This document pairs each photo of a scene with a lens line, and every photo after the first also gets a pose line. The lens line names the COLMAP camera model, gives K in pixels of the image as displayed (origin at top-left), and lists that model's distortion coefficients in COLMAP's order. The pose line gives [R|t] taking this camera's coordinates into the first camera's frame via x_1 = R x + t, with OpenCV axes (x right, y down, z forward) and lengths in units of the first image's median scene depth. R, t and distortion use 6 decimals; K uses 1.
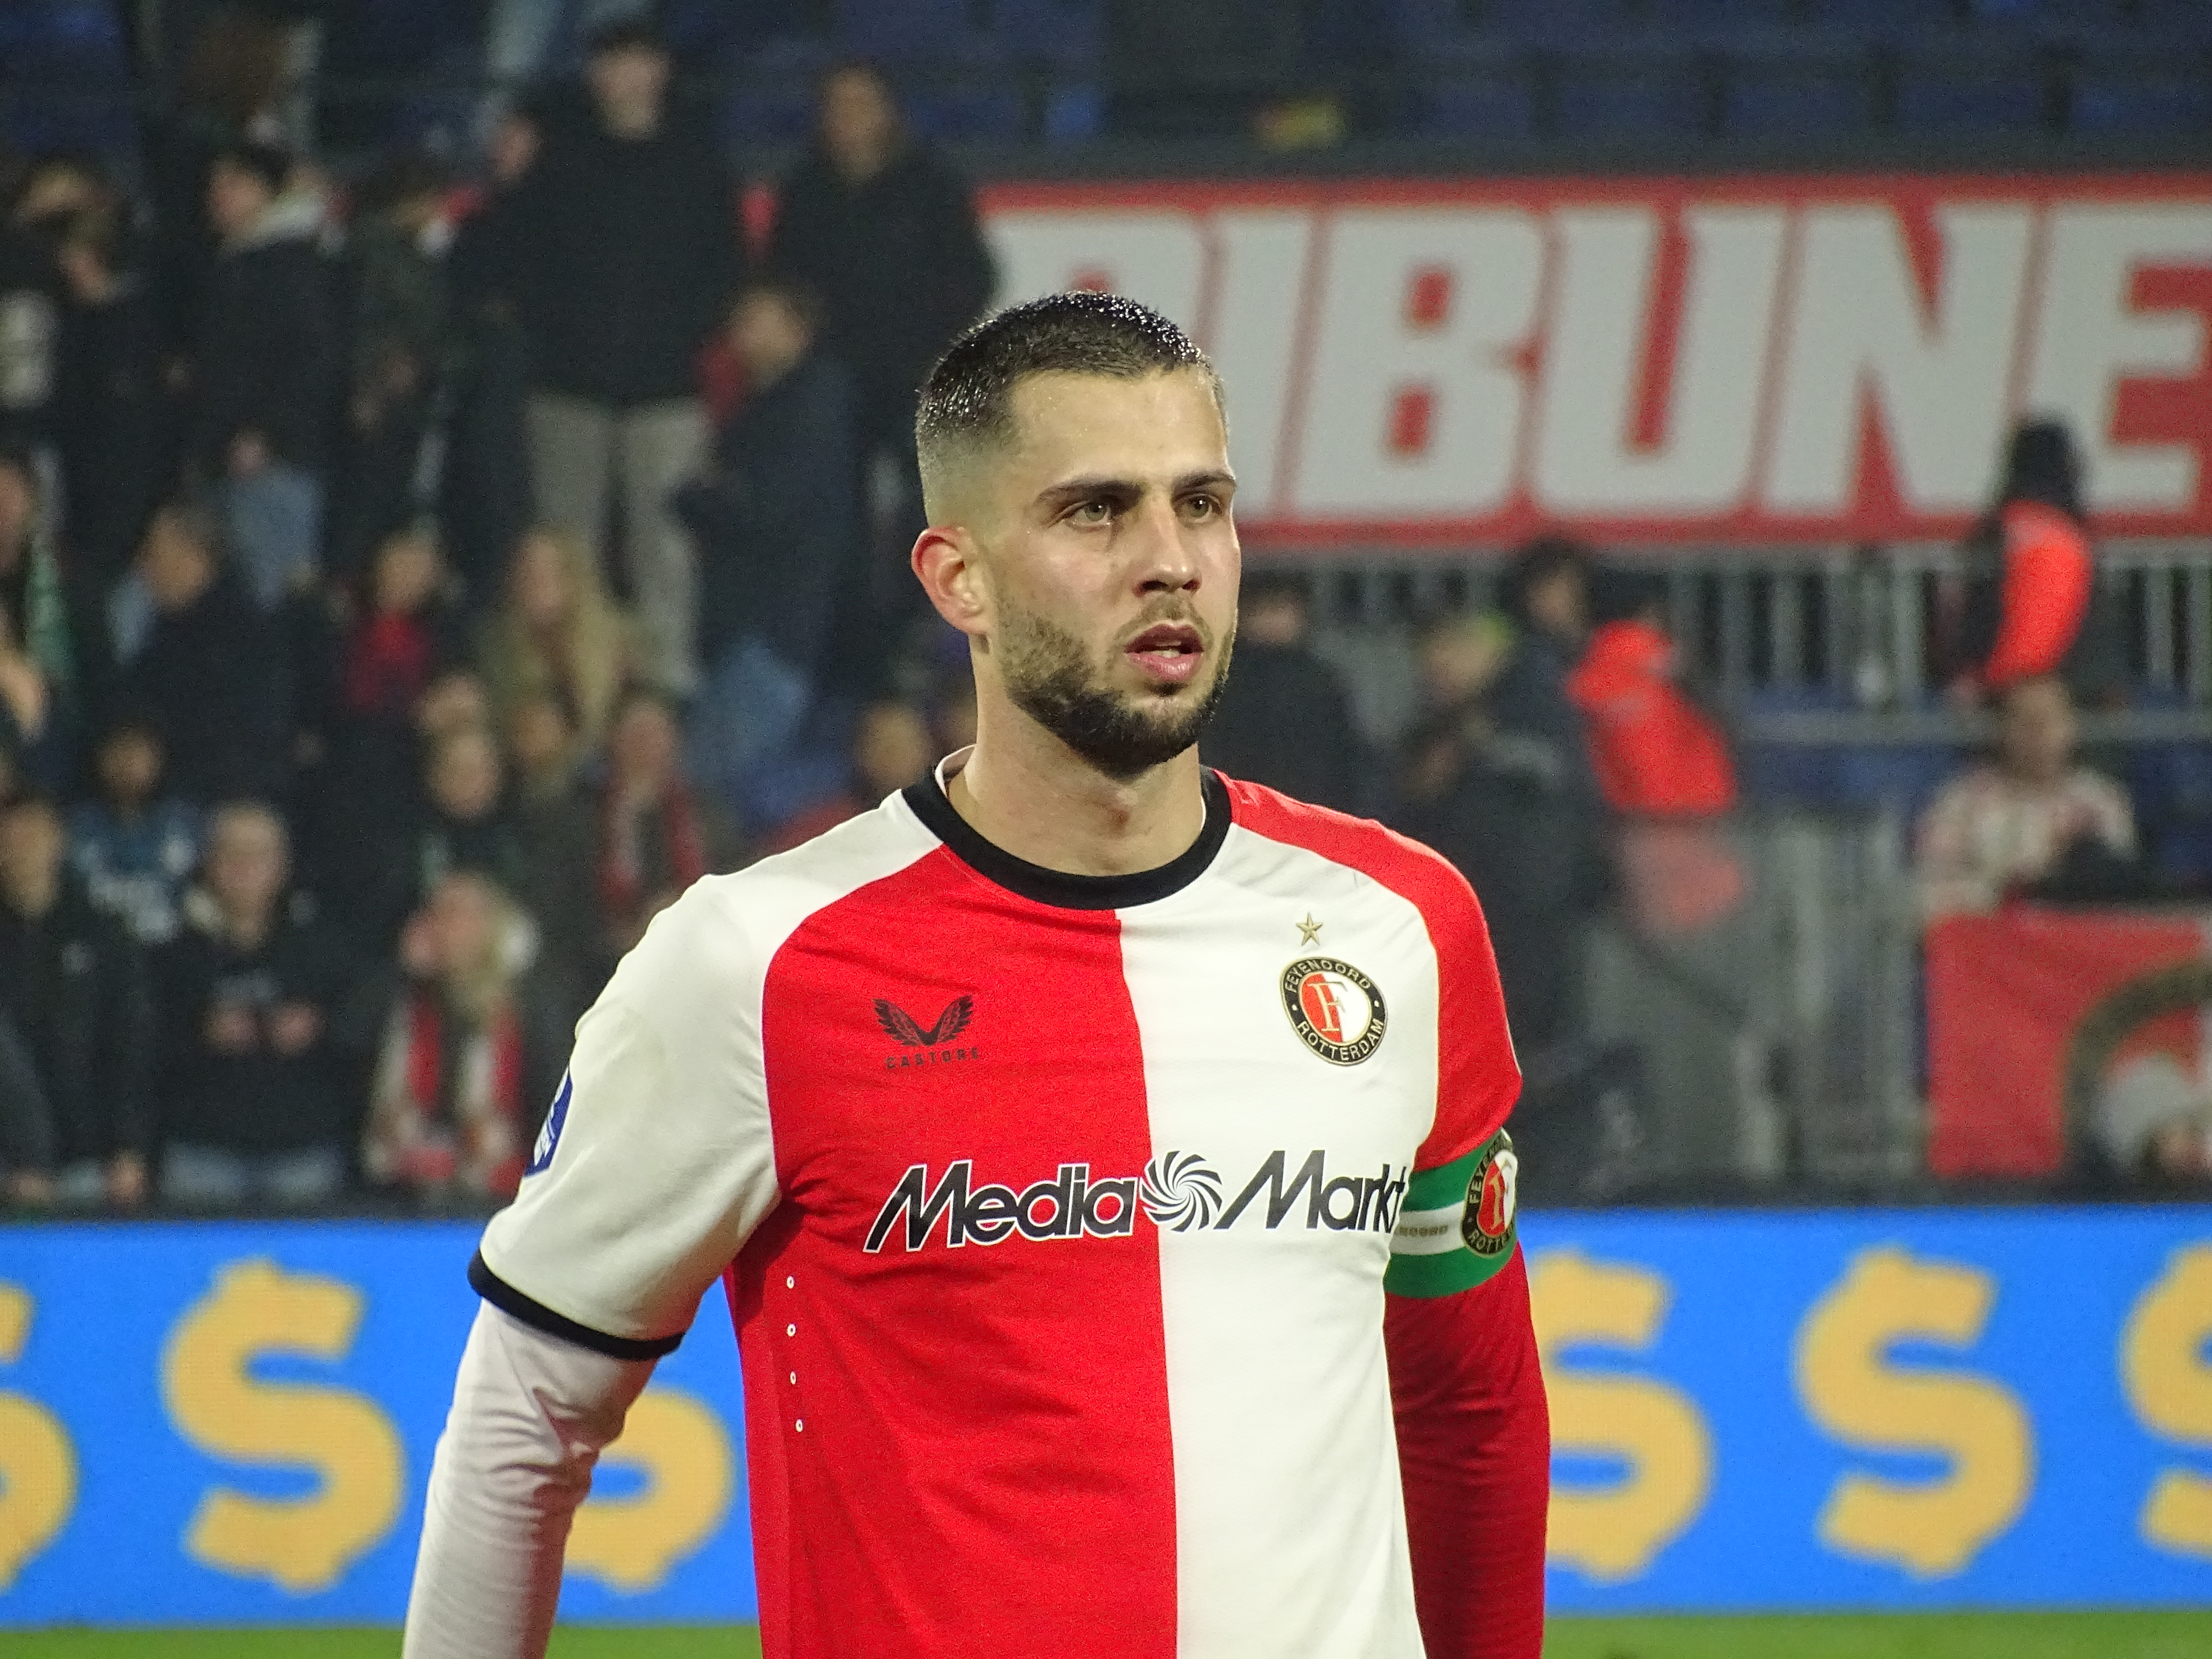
lens RADIAL K [[8152.3, 0, 1095.5], [0, 8152.3, 841.3], [0, 0, 1]] dist [-1.012737, 0.000000]
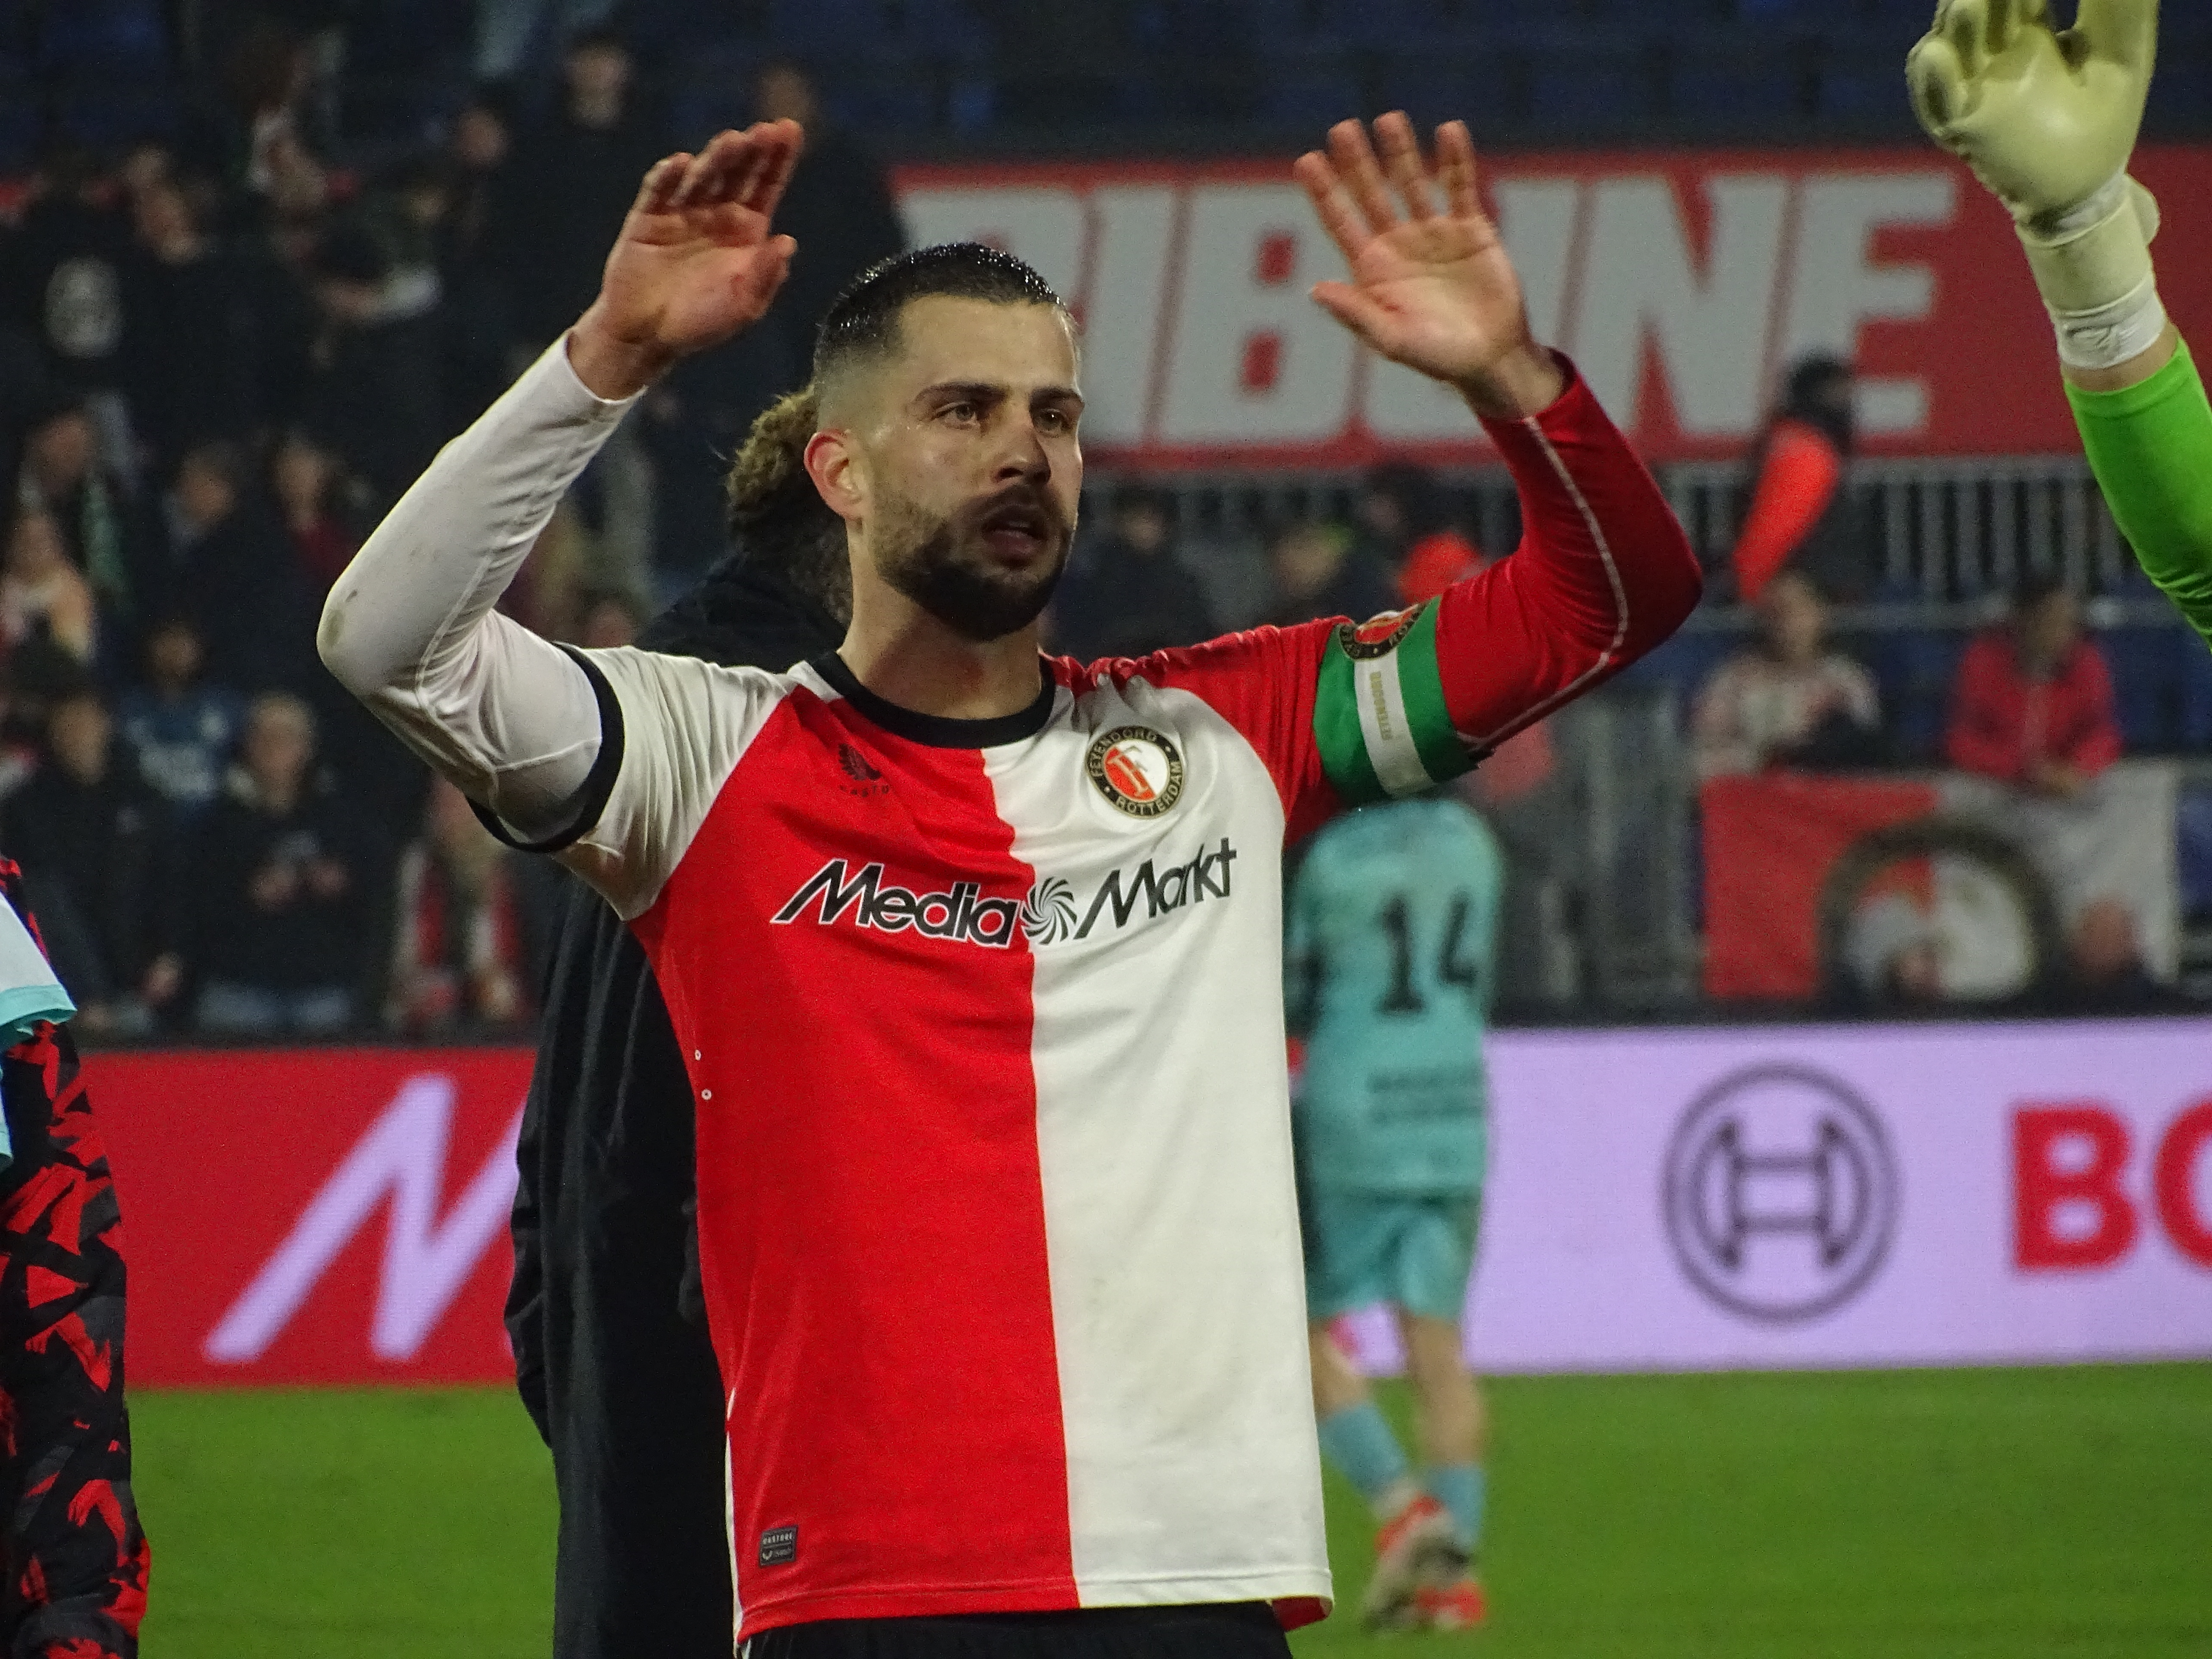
lens RADIAL K [[7977.5, 0, 1114.9], [0, 7977.5, 820.2], [0, 0, 1]] dist [-1.351155, 0.000000]
pose [[0.999626, -0.006675, 0.026511, -0.013149], [0.006182, 0.999807, 0.018624, -0.006620], [-0.026630, -0.018453, 0.999475, -0.153038]]
